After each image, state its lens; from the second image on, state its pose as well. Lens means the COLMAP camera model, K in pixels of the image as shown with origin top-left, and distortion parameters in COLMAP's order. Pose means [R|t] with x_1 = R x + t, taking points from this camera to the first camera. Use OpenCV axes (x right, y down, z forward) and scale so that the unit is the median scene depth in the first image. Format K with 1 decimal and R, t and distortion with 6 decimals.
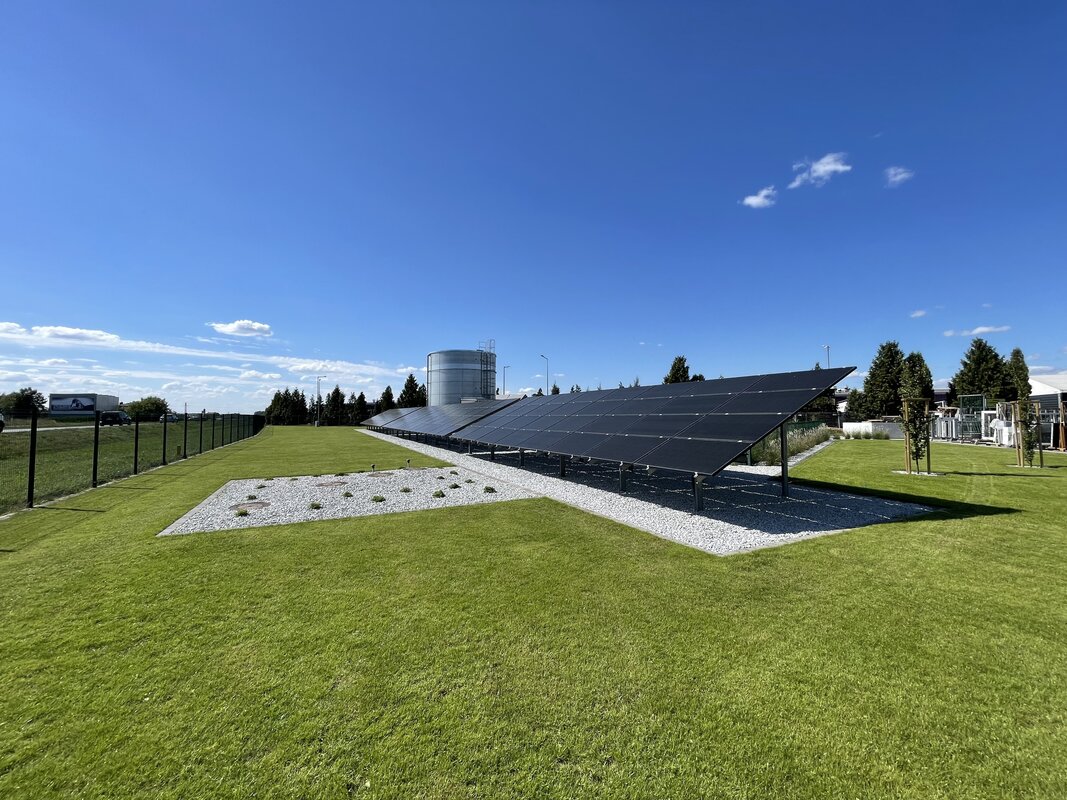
lens RADIAL K [[430.8, 0, 530.0], [0, 430.8, 400.9], [0, 0, 1]] dist [0.004700, 0.000442]
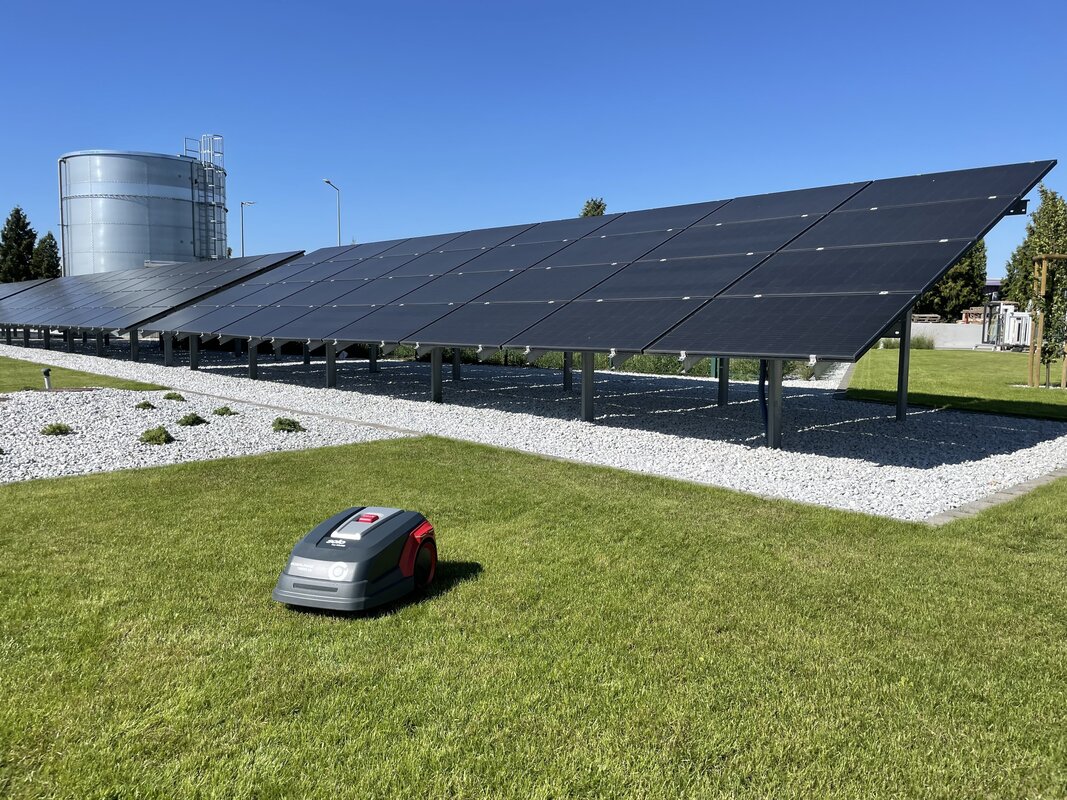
lens RADIAL K [[818.0, 0, 530.7], [0, 818.0, 405.0], [0, 0, 1]] dist [0.027057, -0.015231]
pose [[0.959508, -0.016745, 0.281185, -0.019378], [-0.022335, 0.990566, 0.135203, 0.016314], [-0.280796, -0.136009, 0.950082, 0.041122]]
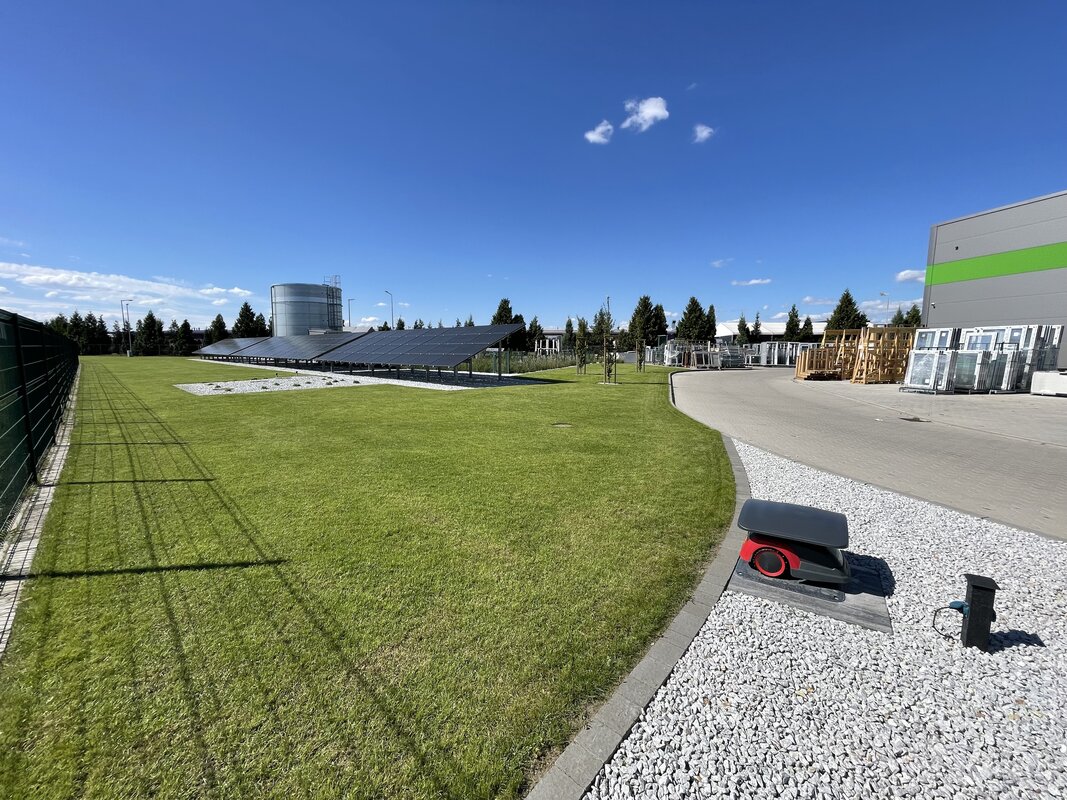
lens RADIAL K [[430.8, 0, 528.4], [0, 430.8, 403.9], [0, 0, 1]] dist [0.004700, 0.000442]
pose [[0.944352, -0.034846, 0.327087, 0.000042], [-0.018453, 0.987195, 0.158445, -0.003708], [-0.328420, -0.155663, 0.931616, -0.229125]]
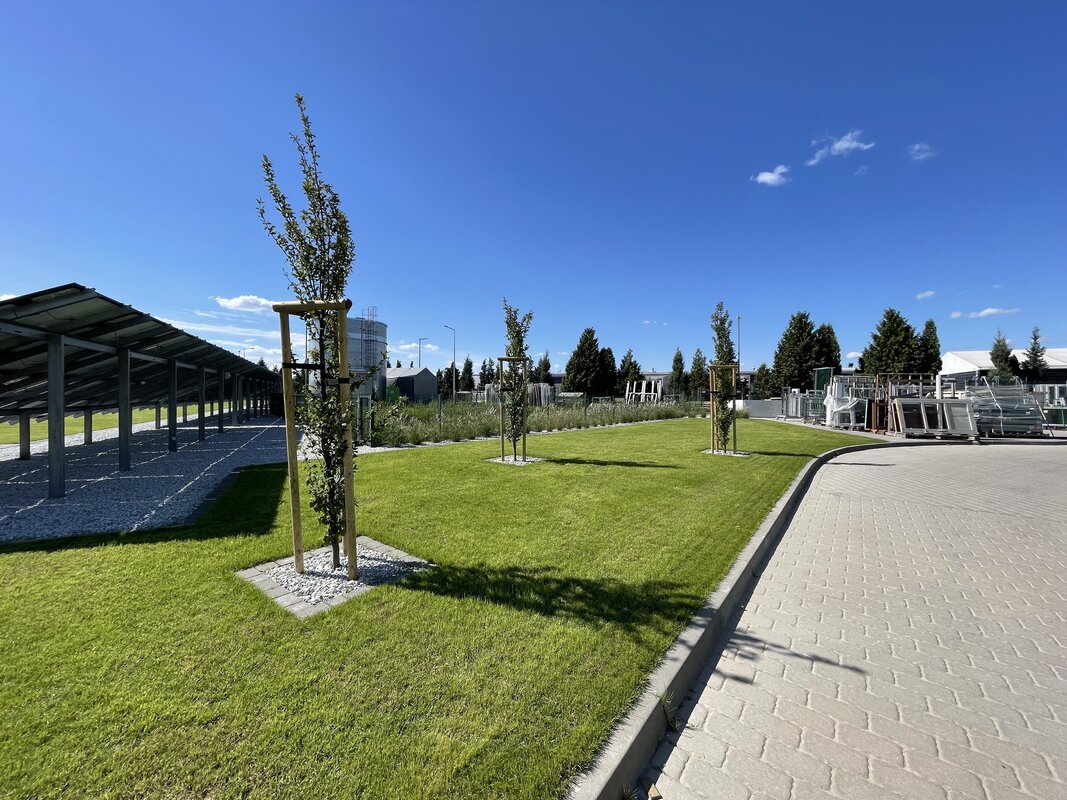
lens RADIAL K [[430.8, 0, 537.0], [0, 430.8, 396.9], [0, 0, 1]] dist [0.004700, 0.000442]
pose [[0.999955, 0.009007, 0.002984, 0.264002], [-0.009123, 0.999103, 0.041352, 0.008158], [-0.002609, -0.041378, 0.999140, 0.081533]]
